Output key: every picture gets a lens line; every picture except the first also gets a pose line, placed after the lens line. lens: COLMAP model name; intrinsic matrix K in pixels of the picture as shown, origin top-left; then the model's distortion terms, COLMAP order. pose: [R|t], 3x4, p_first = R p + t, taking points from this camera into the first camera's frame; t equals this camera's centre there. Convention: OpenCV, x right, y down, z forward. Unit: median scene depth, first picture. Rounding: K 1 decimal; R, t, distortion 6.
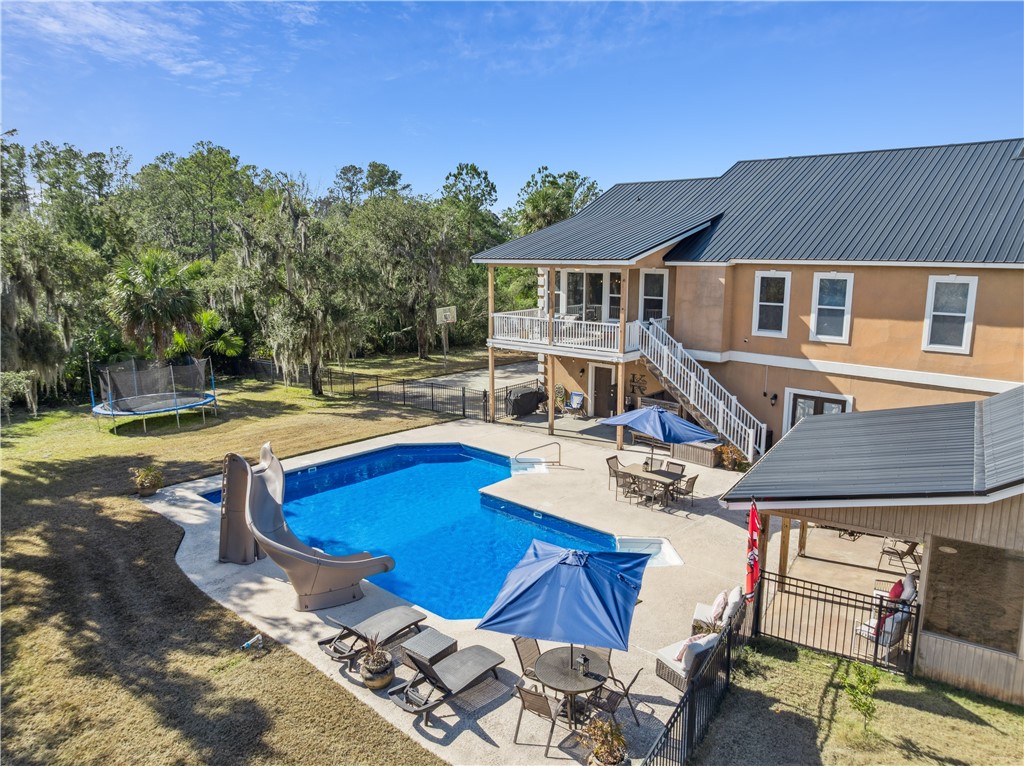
lens RADIAL K [[732.4, 0, 512.0], [0, 732.4, 383.0], [0, 0, 1]] dist [-0.003998, -0.007705]
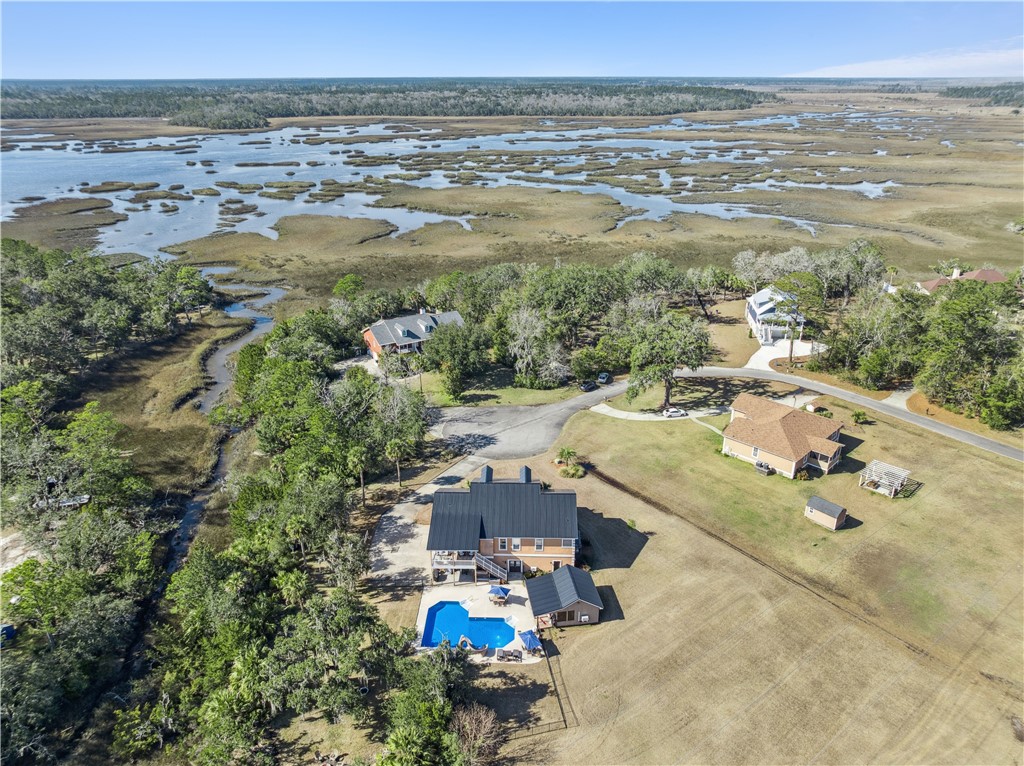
lens RADIAL K [[732.4, 0, 512.0], [0, 732.4, 383.0], [0, 0, 1]] dist [-0.003998, -0.007705]
pose [[0.752884, -0.280431, 0.595419, -1.635617], [0.133233, 0.950891, 0.279383, -1.887270], [-0.644526, -0.131013, 0.753274, -1.862111]]
